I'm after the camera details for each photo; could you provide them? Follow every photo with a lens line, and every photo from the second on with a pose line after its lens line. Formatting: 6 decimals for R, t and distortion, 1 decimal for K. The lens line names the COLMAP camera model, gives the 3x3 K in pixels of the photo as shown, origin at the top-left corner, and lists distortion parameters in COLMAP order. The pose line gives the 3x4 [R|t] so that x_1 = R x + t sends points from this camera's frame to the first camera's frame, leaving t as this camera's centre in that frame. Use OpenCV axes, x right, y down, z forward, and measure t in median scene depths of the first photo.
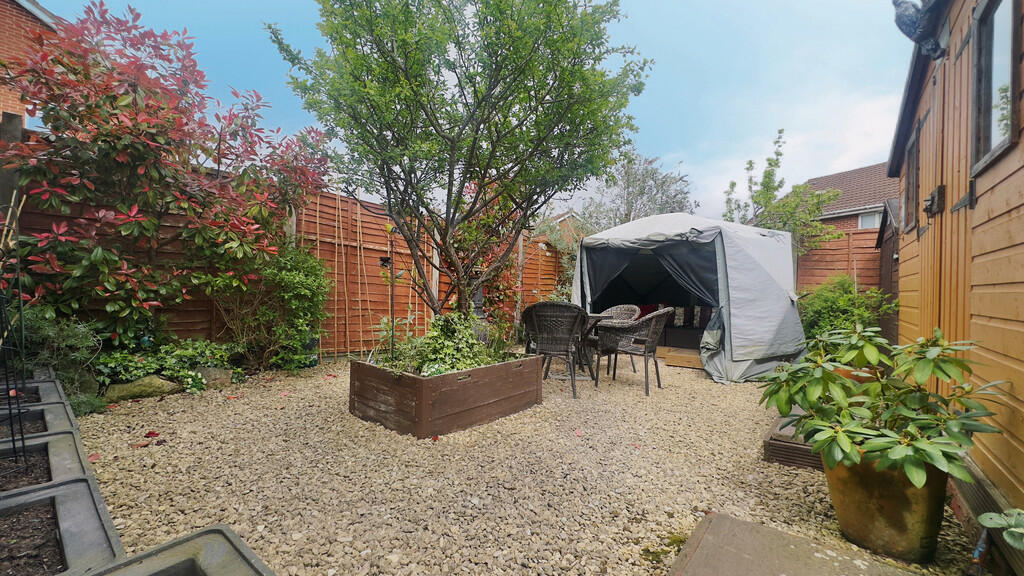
lens RADIAL K [[409.5, 0, 514.5], [0, 409.5, 290.0], [0, 0, 1]] dist [-0.000668, 0.000144]
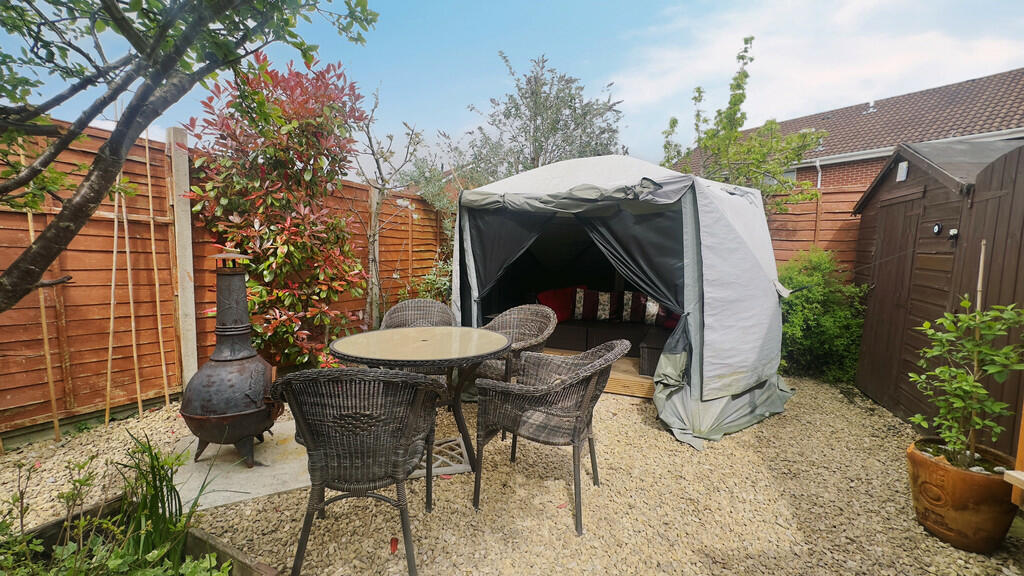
lens RADIAL K [[409.5, 0, 511.3], [0, 409.5, 290.7], [0, 0, 1]] dist [-0.000668, 0.000144]
pose [[0.976814, -0.030701, 0.211877, 0.104636], [0.007883, 0.994151, 0.107712, -0.047744], [-0.213945, -0.103544, 0.971342, 0.389230]]
